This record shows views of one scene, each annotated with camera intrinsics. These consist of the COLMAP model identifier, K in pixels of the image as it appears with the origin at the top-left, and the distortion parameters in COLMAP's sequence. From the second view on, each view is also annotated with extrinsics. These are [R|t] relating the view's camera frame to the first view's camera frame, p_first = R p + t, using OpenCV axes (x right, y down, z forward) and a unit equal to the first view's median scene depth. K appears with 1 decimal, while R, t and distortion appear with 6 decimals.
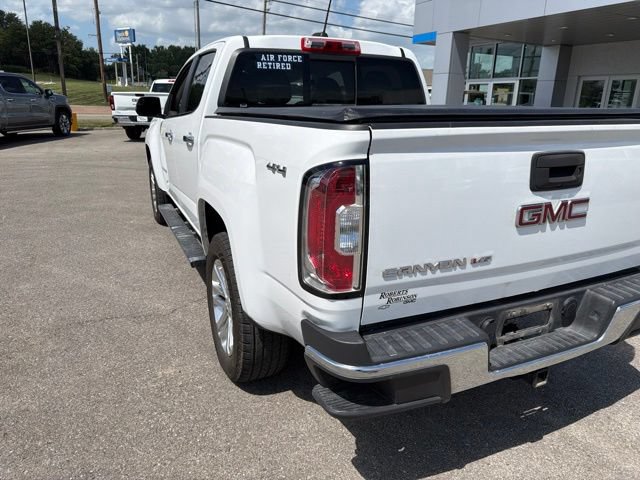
lens RADIAL K [[455.5, 0, 322.7], [0, 455.5, 246.3], [0, 0, 1]] dist [0.022743, -0.026643]
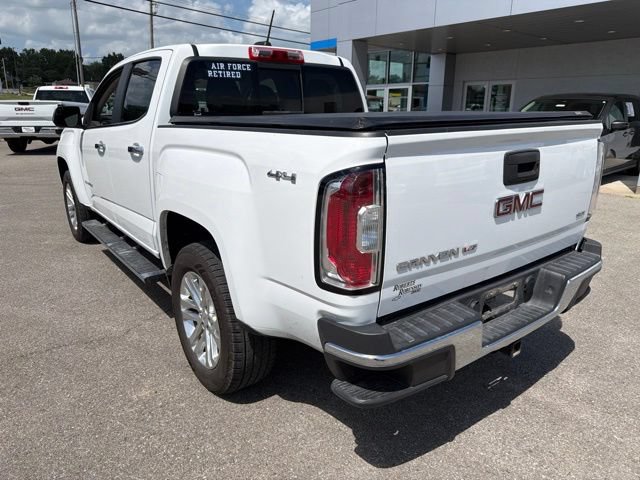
lens RADIAL K [[455.5, 0, 323.8], [0, 455.5, 243.8], [0, 0, 1]] dist [0.022743, -0.026643]
pose [[0.975933, -0.075470, 0.204596, -0.143258], [0.078516, 0.996890, -0.006799, -0.001423], [-0.203447, 0.022699, 0.978823, -0.016372]]
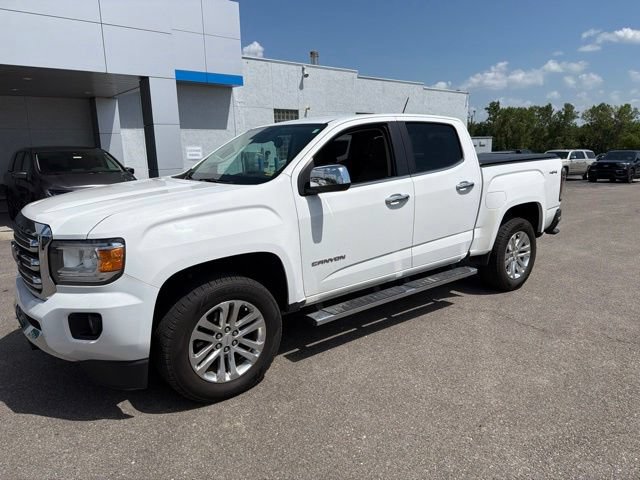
lens RADIAL K [[455.5, 0, 319.7], [0, 455.5, 241.6], [0, 0, 1]] dist [0.022743, -0.026643]
pose [[-0.231038, -0.204994, 0.951104, -1.872115], [0.313829, 0.909601, 0.272282, -0.723849], [-0.920941, 0.361391, -0.145819, 2.020344]]
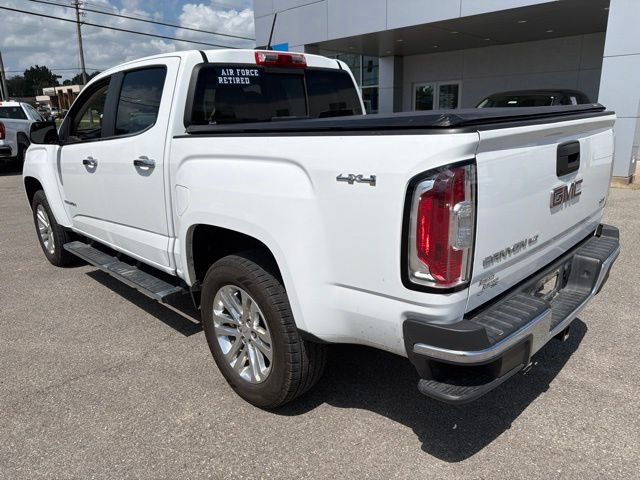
lens RADIAL K [[455.5, 0, 324.2], [0, 455.5, 250.8], [0, 0, 1]] dist [0.022743, -0.026643]
pose [[0.939882, -0.146870, 0.308303, -0.315518], [0.151731, 0.988387, 0.008289, -0.019254], [-0.305940, 0.038989, 0.951252, 0.038049]]
